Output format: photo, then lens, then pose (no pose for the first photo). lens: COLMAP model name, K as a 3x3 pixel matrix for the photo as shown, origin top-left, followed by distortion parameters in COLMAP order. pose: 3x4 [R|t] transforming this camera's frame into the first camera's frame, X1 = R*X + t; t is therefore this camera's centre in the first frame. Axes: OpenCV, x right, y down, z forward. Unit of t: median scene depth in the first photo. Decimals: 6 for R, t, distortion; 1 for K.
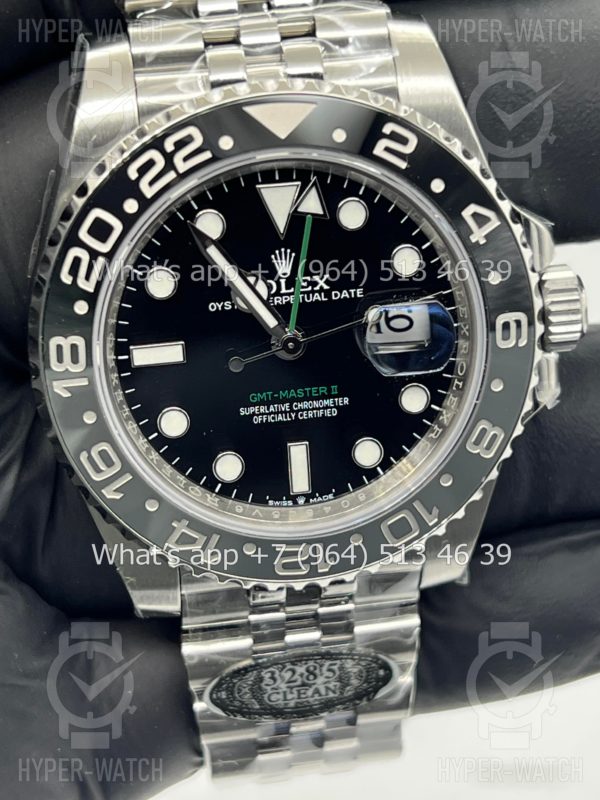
lens RADIAL K [[1969.6, 0, 300.0], [0, 1969.6, 400.0], [0, 0, 1]] dist [-0.247821, 0.096515]
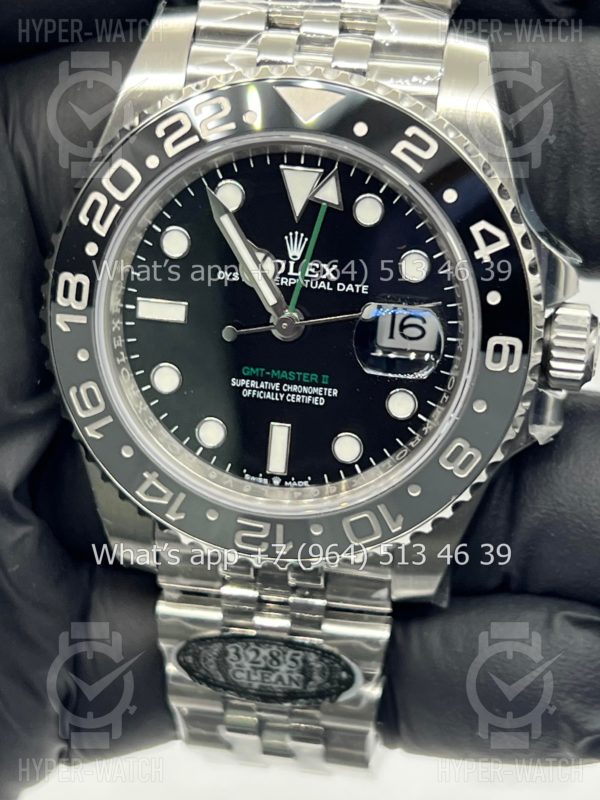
lens RADIAL K [[1969.6, 0, 300.0], [0, 1969.6, 400.0], [0, 0, 1]] dist [-0.247821, 0.096515]
pose [[0.949697, 0.197667, -0.242906, 0.257181], [-0.208183, 0.977922, -0.018144, 0.026712], [0.233957, 0.067800, 0.969880, 0.014563]]
